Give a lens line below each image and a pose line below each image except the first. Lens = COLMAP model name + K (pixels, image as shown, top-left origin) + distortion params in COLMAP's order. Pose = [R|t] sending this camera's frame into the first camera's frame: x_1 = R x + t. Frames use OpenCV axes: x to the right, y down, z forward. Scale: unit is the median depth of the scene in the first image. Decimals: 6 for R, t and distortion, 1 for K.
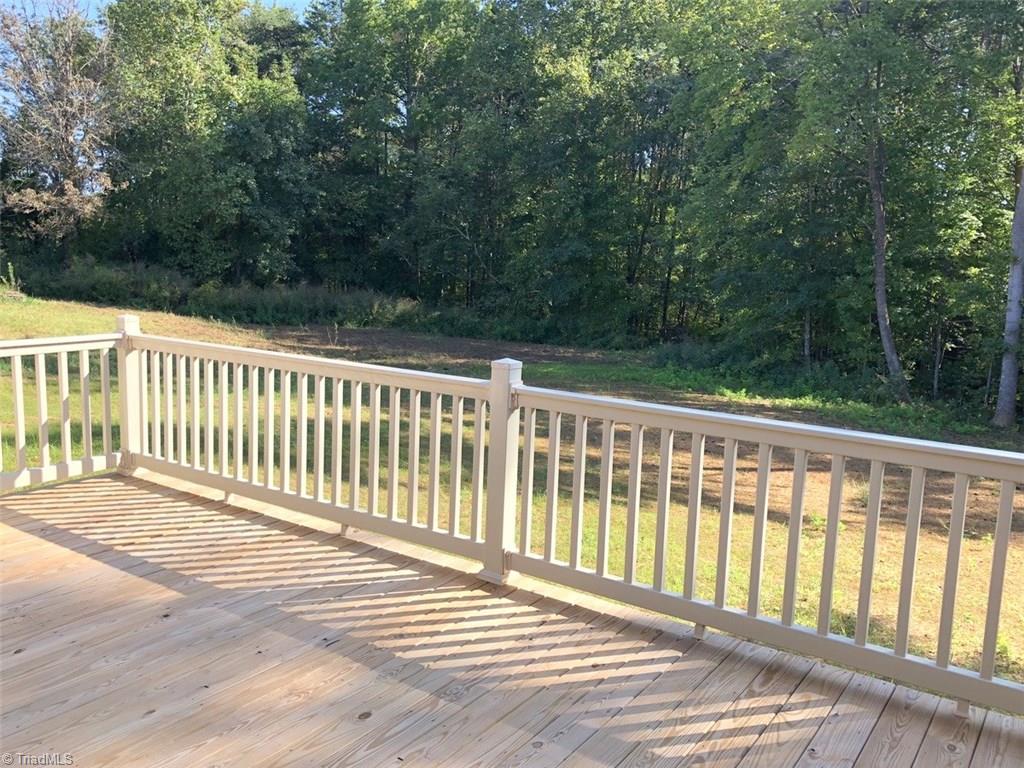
lens RADIAL K [[889.2, 0, 512.0], [0, 889.2, 384.0], [0, 0, 1]] dist [0.106918, -0.229769]
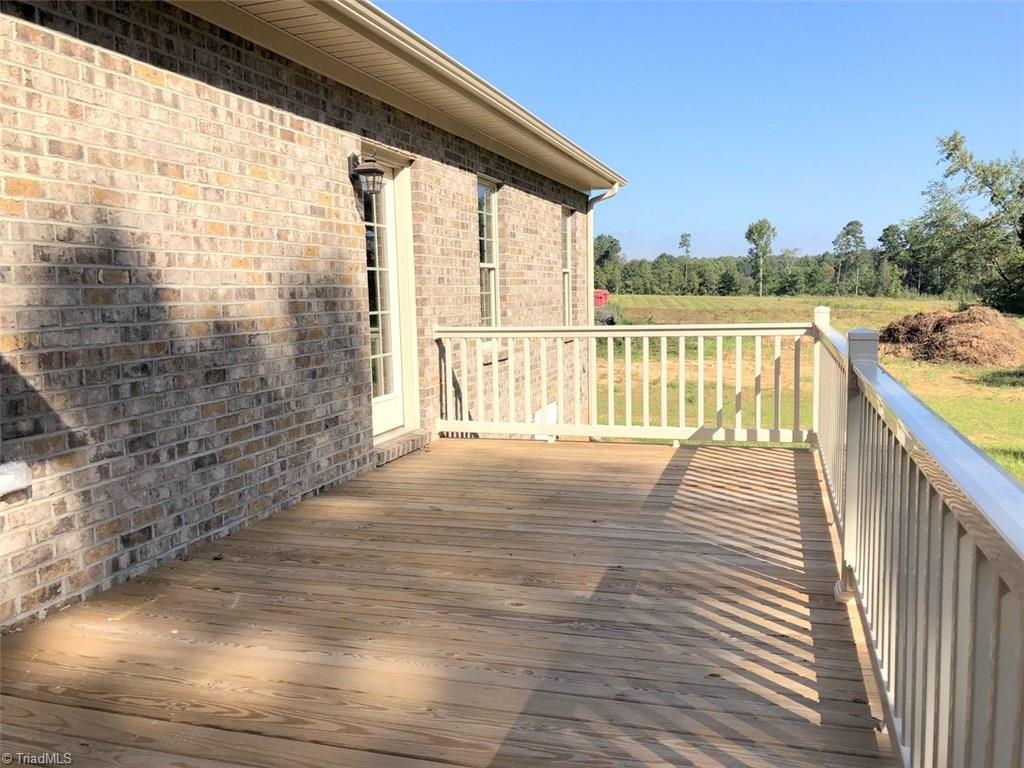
lens RADIAL K [[846.4, 0, 512.0], [0, 846.4, 384.0], [0, 0, 1]] dist [0.017313, -0.005775]
pose [[0.294011, 0.067144, -0.953441, 0.585510], [-0.106335, 0.993635, 0.037184, 0.024745], [0.949869, 0.090452, 0.299279, 0.419219]]
